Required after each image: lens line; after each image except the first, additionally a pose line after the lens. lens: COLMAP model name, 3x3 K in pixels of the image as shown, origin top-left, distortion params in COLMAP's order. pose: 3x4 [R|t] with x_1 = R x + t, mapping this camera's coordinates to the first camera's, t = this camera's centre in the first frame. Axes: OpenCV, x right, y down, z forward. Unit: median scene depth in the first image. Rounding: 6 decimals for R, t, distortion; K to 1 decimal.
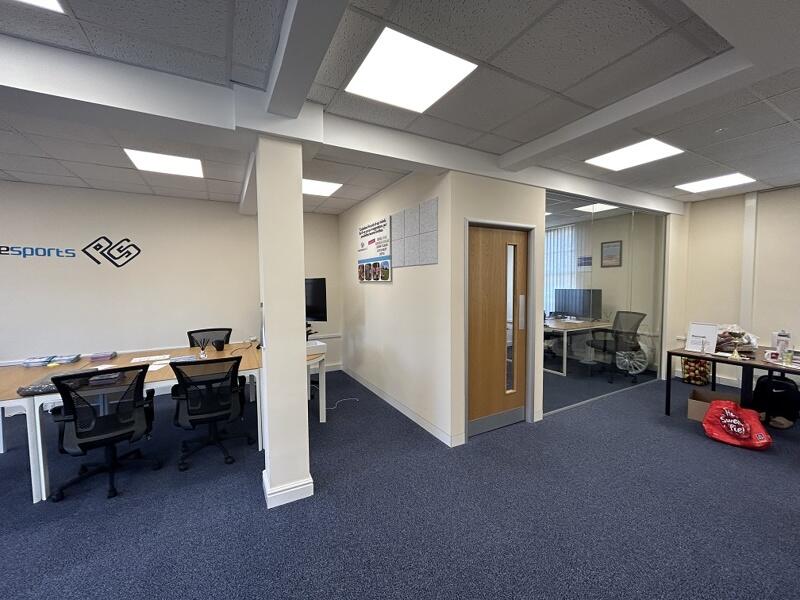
lens RADIAL K [[324.3, 0, 400.4], [0, 324.3, 297.5], [0, 0, 1]] dist [0.000565, 0.000077]
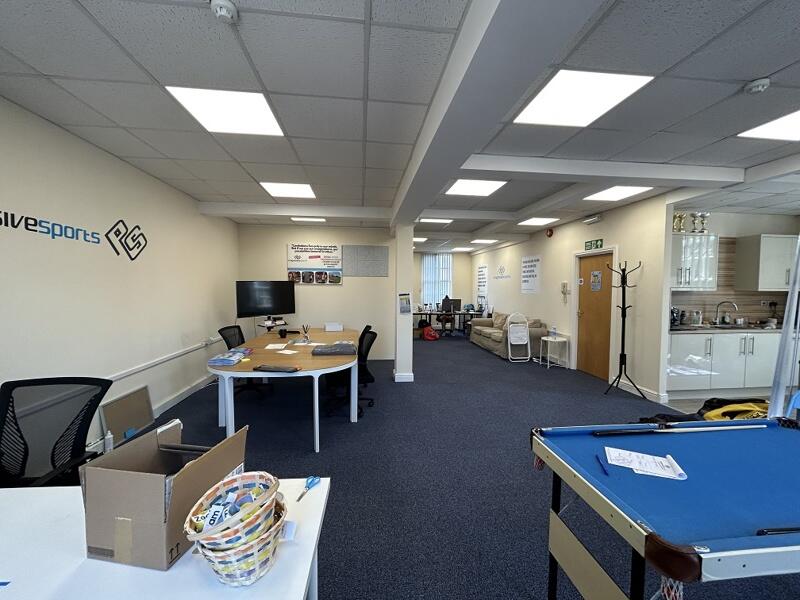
lens RADIAL K [[324.3, 0, 396.3], [0, 324.3, 299.9], [0, 0, 1]] dist [0.000565, 0.000077]
pose [[0.377415, -0.027657, 0.925631, -1.385346], [0.033386, 0.999310, 0.016246, 0.011616], [-0.925442, 0.024772, 0.378078, 0.109212]]
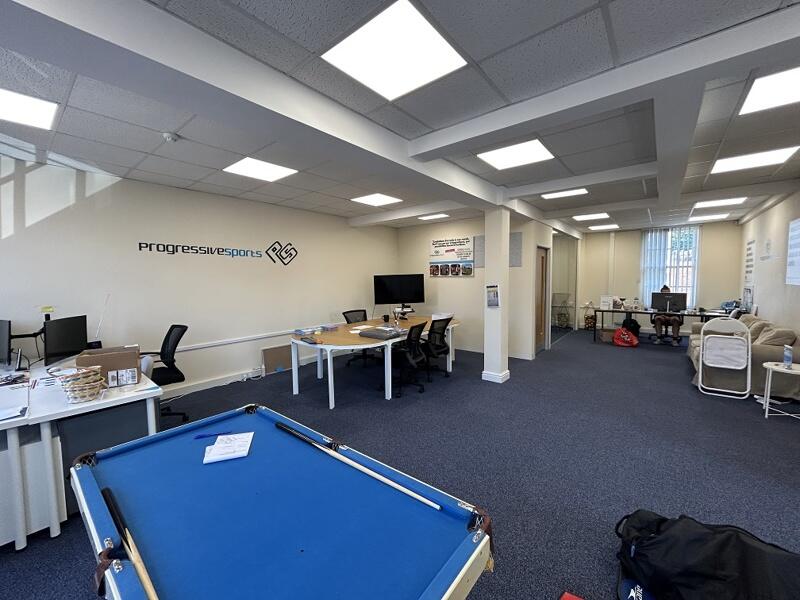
lens RADIAL K [[324.3, 0, 399.5], [0, 324.3, 299.7], [0, 0, 1]] dist [0.000565, 0.000077]
pose [[0.925000, -0.028941, 0.378864, -0.958867], [0.022634, 0.999521, 0.021091, 0.027118], [-0.379293, -0.010934, 0.925212, -0.374438]]
